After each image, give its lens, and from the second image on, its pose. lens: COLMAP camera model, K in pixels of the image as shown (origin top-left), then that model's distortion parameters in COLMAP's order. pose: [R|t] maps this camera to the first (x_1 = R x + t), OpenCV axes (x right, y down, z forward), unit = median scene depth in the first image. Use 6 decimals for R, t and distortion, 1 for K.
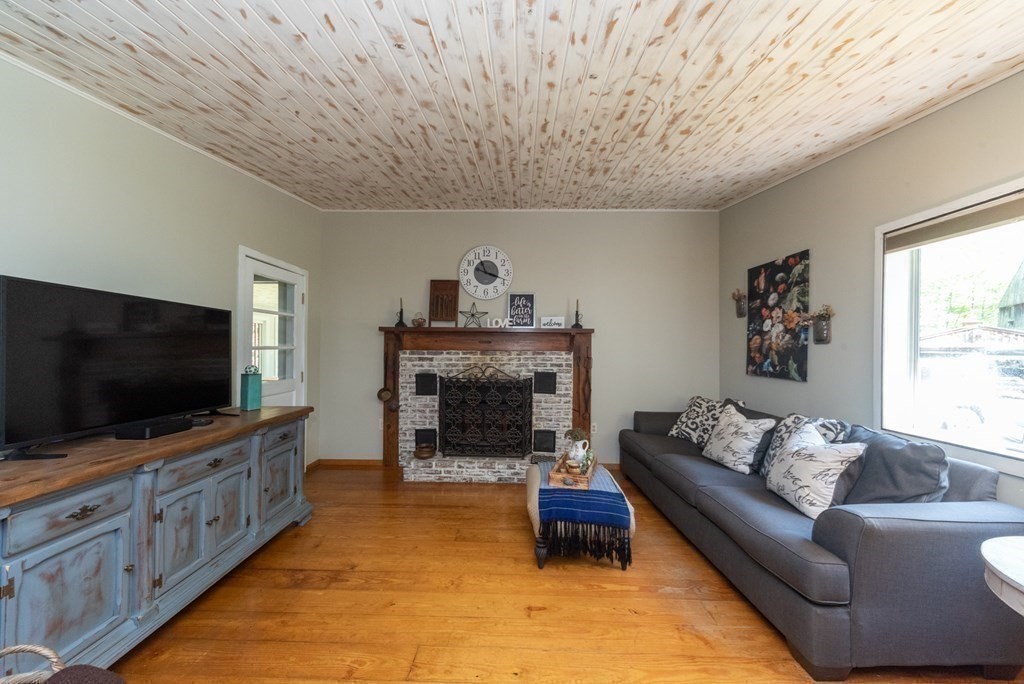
lens RADIAL K [[364.8, 0, 516.3], [0, 364.8, 346.7], [0, 0, 1]] dist [0.001588, 0.000098]
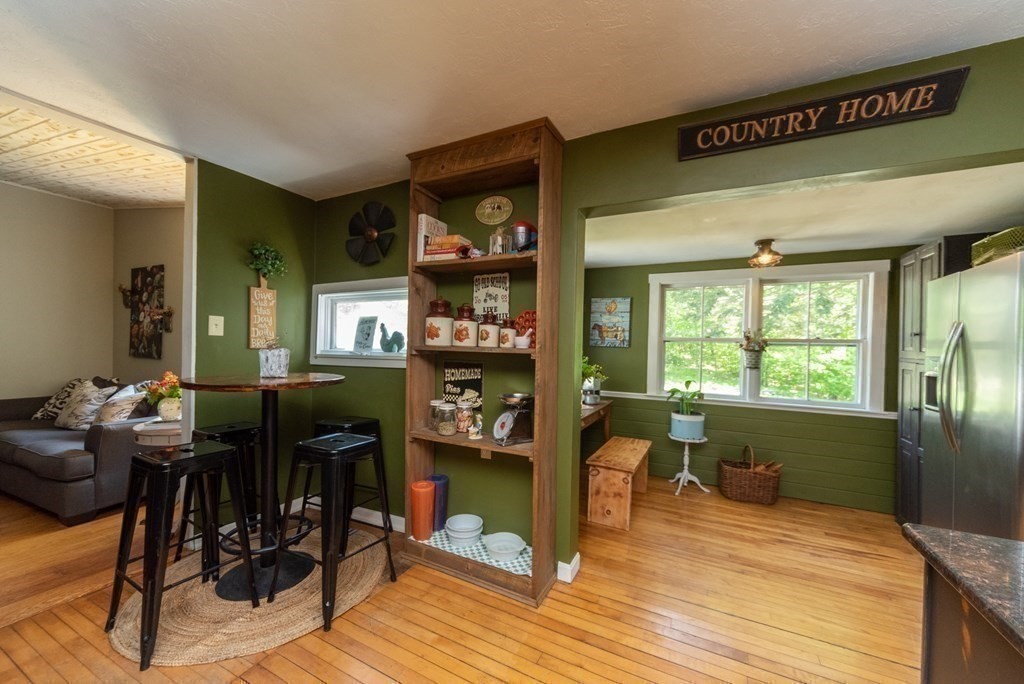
lens RADIAL K [[388.6, 0, 517.4], [0, 388.6, 348.1], [0, 0, 1]] dist [-0.003676, -0.000441]
pose [[0.436746, -0.008308, 0.899546, 0.051046], [-0.020116, 0.999617, 0.018999, -0.001849], [-0.899360, -0.026393, 0.436412, -0.796705]]
